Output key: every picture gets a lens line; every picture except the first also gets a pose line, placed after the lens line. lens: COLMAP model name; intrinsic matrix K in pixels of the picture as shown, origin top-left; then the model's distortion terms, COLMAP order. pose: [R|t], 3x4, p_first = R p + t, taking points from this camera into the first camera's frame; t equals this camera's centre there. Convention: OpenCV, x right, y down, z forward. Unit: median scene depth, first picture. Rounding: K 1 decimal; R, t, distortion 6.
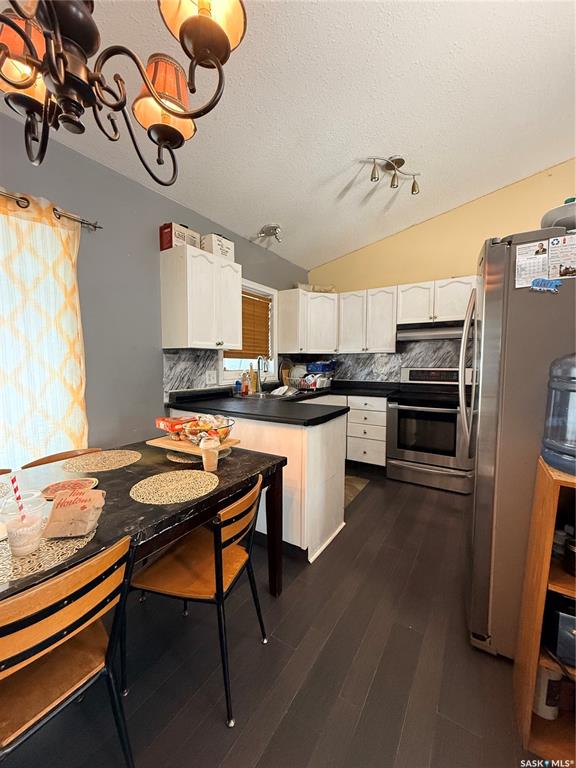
lens RADIAL K [[306.1, 0, 288.3], [0, 306.1, 381.1], [0, 0, 1]] dist [-0.001230, -0.000027]
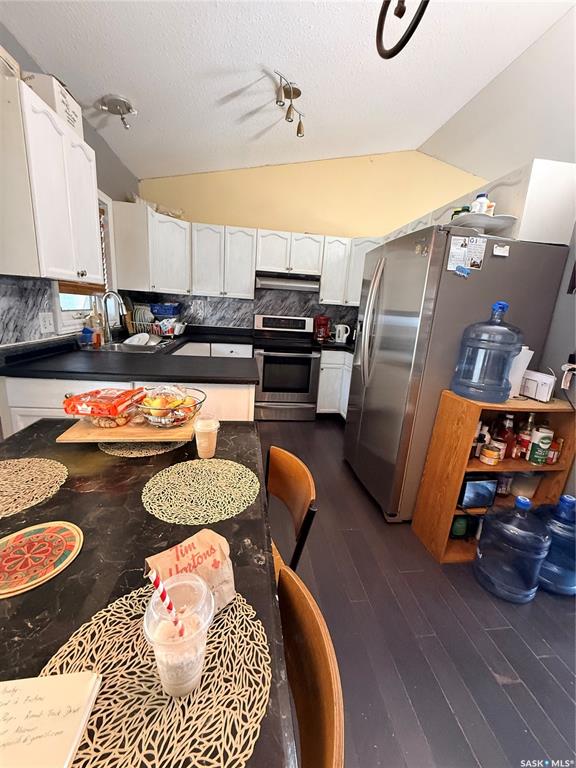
lens RADIAL K [[306.1, 0, 288.8], [0, 306.1, 381.2], [0, 0, 1]] dist [-0.001230, -0.000027]
pose [[0.764720, -0.103327, 0.636025, -0.353230], [-0.024116, 0.981778, 0.188493, -0.031421], [-0.643912, -0.159482, 0.748294, 0.187631]]
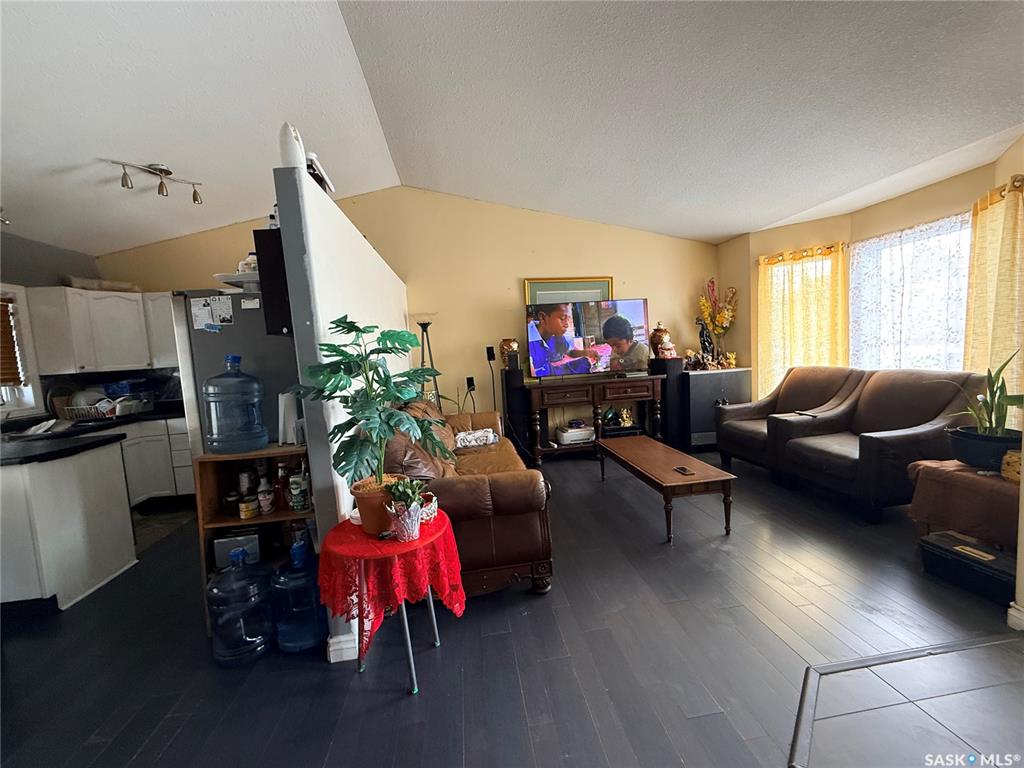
lens RADIAL K [[408.1, 0, 508.6], [0, 408.1, 384.0], [0, 0, 1]] dist [-0.001230, -0.000027]
pose [[0.768208, -0.105795, 0.631398, 0.329697], [0.104691, 0.993735, 0.039132, 0.009679], [-0.631582, 0.036040, 0.774471, -0.675293]]
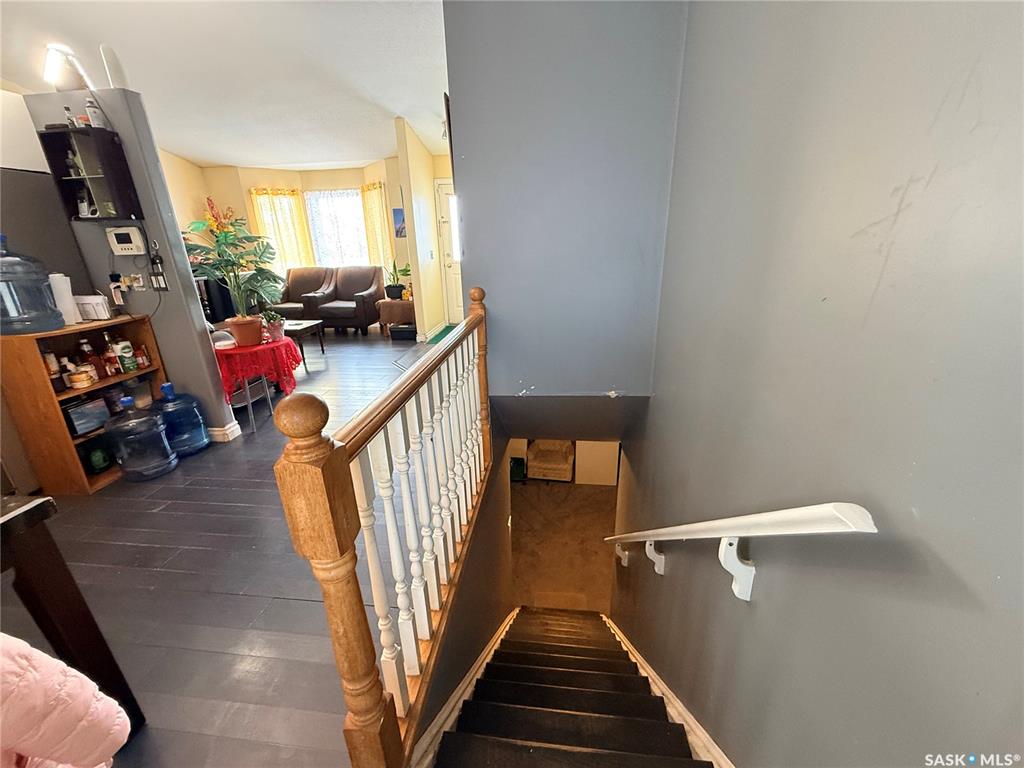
lens RADIAL K [[408.1, 0, 510.3], [0, 408.1, 384.7], [0, 0, 1]] dist [-0.001230, -0.000027]
pose [[-0.441234, -0.290427, 0.849096, -0.886587], [0.080403, 0.929583, 0.359738, -0.007388], [-0.893783, 0.226999, -0.386812, -0.162414]]
